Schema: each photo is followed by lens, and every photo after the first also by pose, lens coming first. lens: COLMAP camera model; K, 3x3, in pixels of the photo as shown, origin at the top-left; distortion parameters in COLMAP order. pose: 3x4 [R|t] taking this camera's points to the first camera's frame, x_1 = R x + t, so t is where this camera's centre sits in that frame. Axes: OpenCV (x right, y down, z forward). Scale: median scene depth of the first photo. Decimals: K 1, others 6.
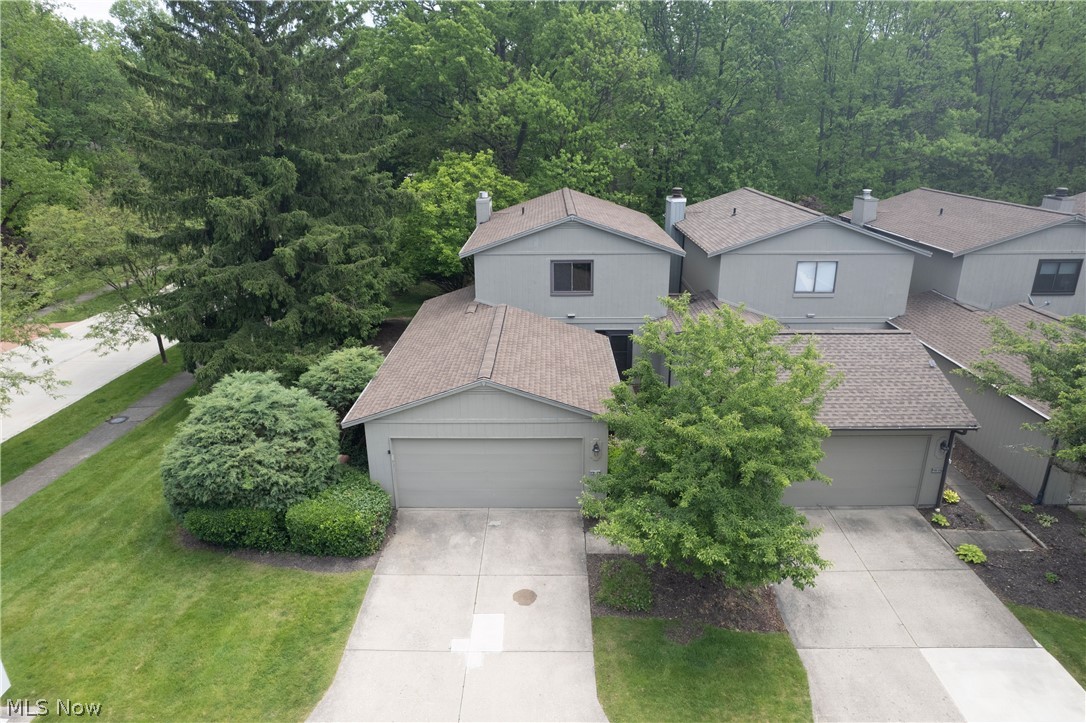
lens RADIAL K [[617.1, 0, 544.3], [0, 617.1, 442.4], [0, 0, 1]] dist [-0.002095, -0.000312]
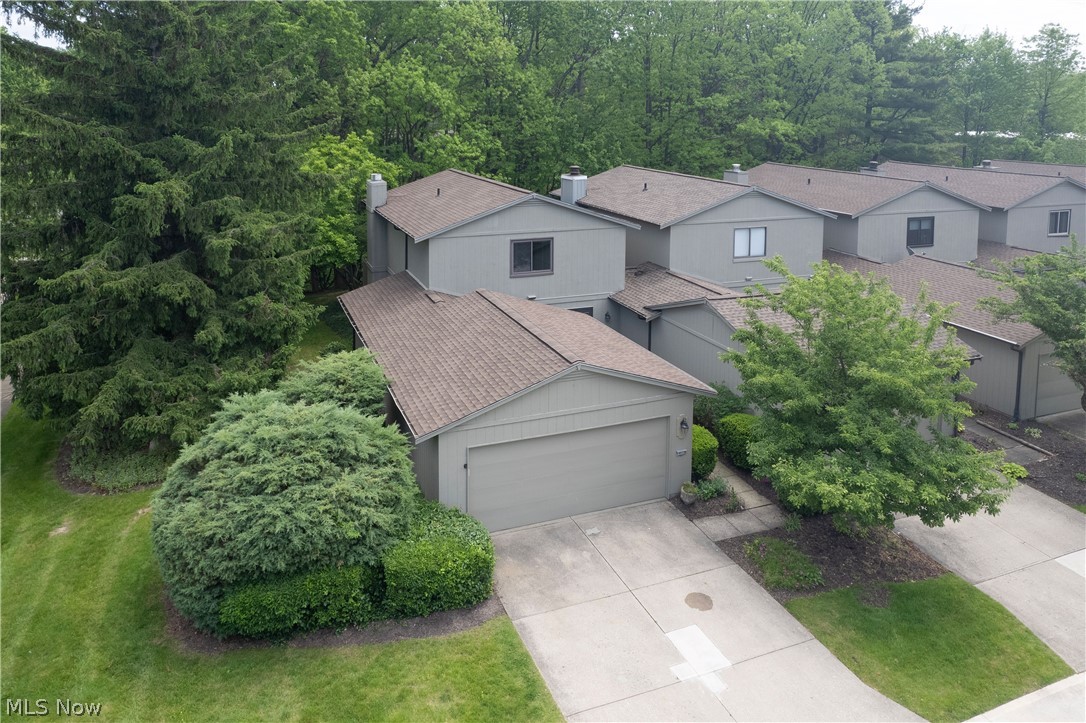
lens RADIAL K [[713.2, 0, 545.4], [0, 713.2, 276.3], [0, 0, 1]] dist [-0.006189, -0.003299]
pose [[0.928479, -0.069457, 0.364832, -0.478520], [0.156115, 0.964342, -0.213711, -0.008869], [-0.336979, 0.255382, 0.906215, 0.039274]]
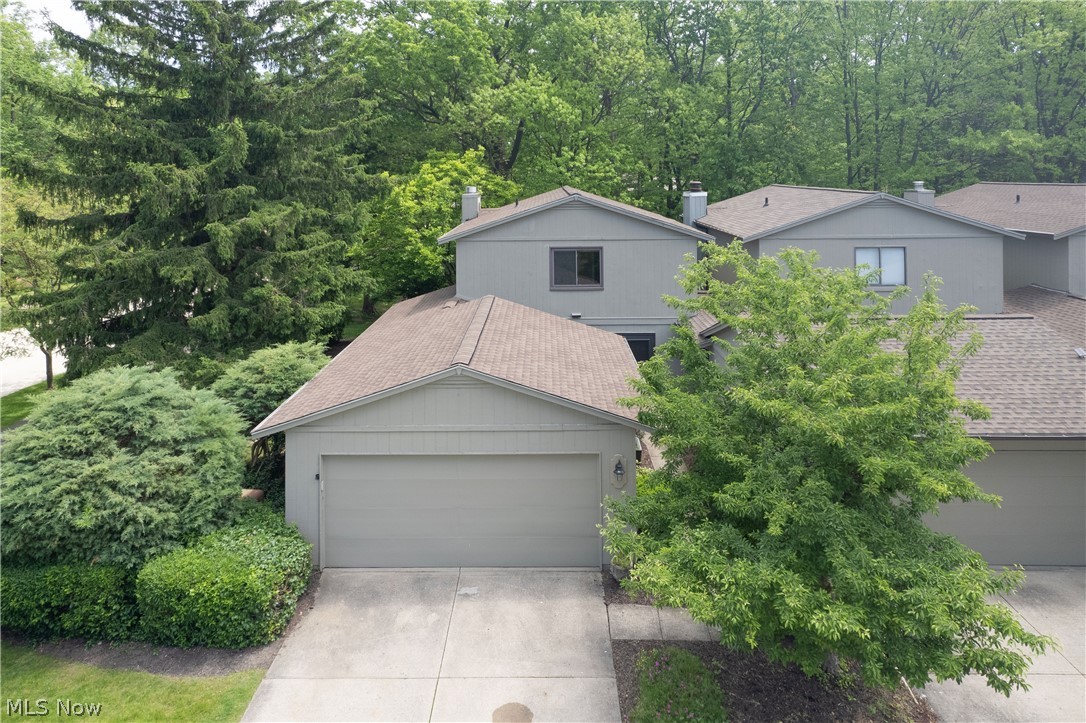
lens RADIAL K [[719.9, 0, 544.1], [0, 719.9, 261.7], [0, 0, 1]] dist [0.027233, 0.003122]
pose [[0.999988, -0.000165, 0.004957, -0.003609], [0.001833, 0.940970, -0.338486, 0.063220], [-0.004608, 0.338491, 0.940959, 0.161335]]
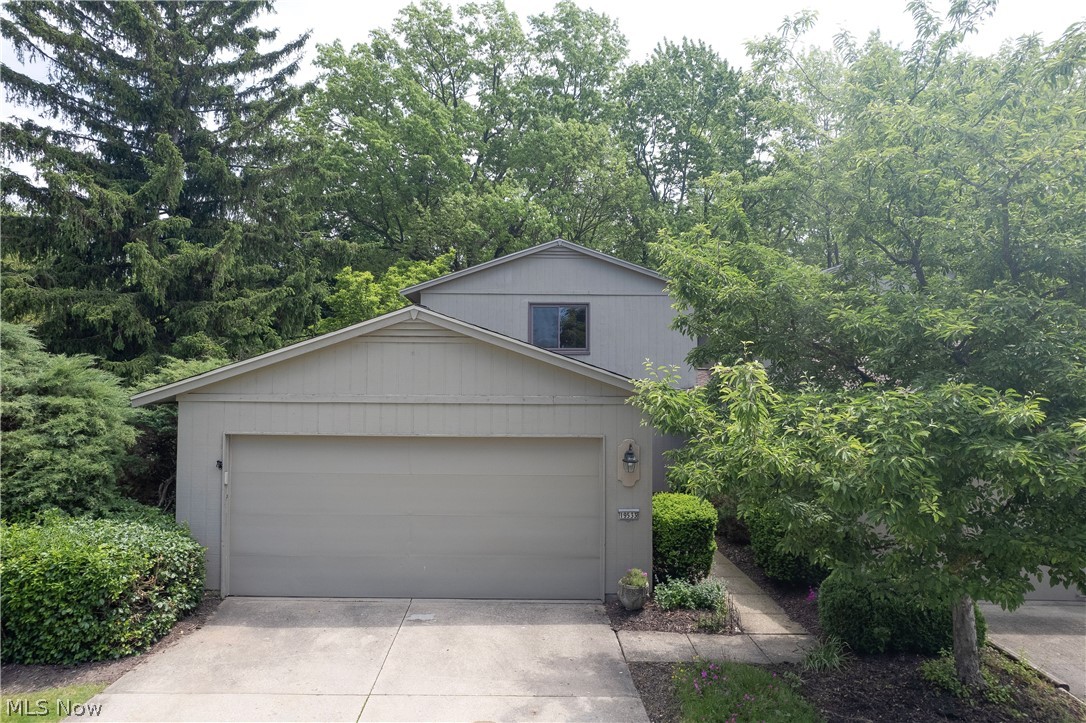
lens RADIAL K [[698.6, 0, 522.5], [0, 698.6, 408.3], [0, 0, 1]] dist [-0.052164, 0.095143]
pose [[0.999752, 0.012091, 0.018720, -0.015122], [-0.003442, 0.913717, -0.406336, 0.202118], [-0.022018, 0.406170, 0.913532, 0.454842]]
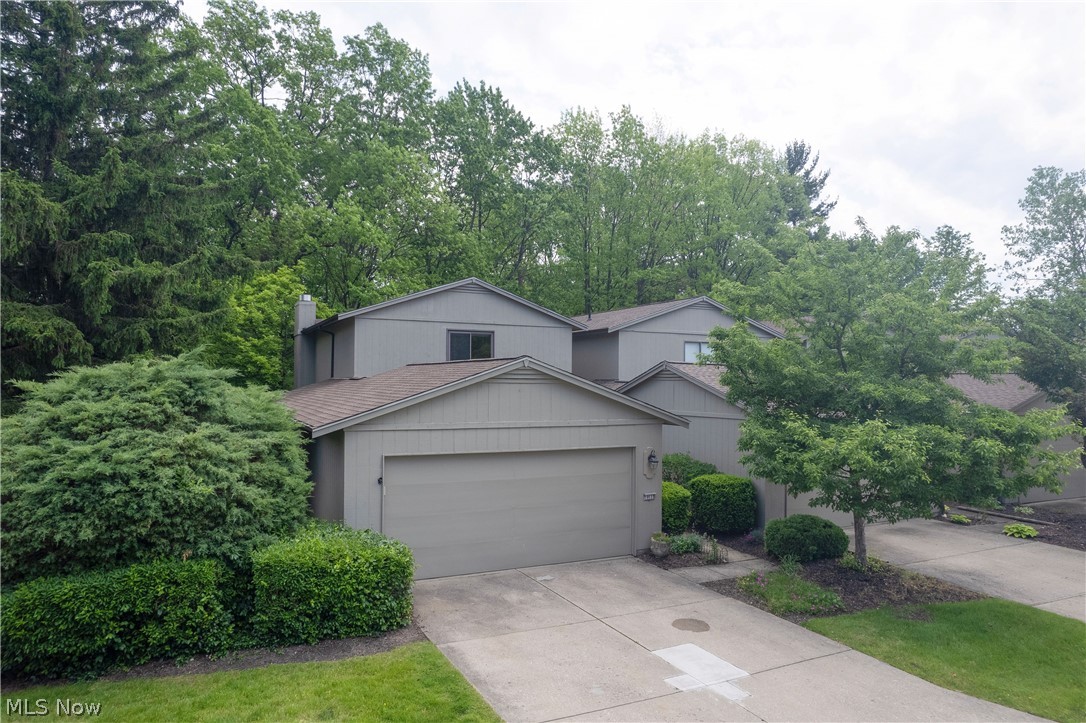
lens RADIAL K [[671.6, 0, 538.2], [0, 671.6, 433.6], [0, 0, 1]] dist [-0.057328, 0.070802]
pose [[0.896947, -0.020319, 0.441671, -0.405540], [0.179910, 0.929276, -0.322612, 0.220177], [-0.403879, 0.368827, 0.837167, 0.340934]]
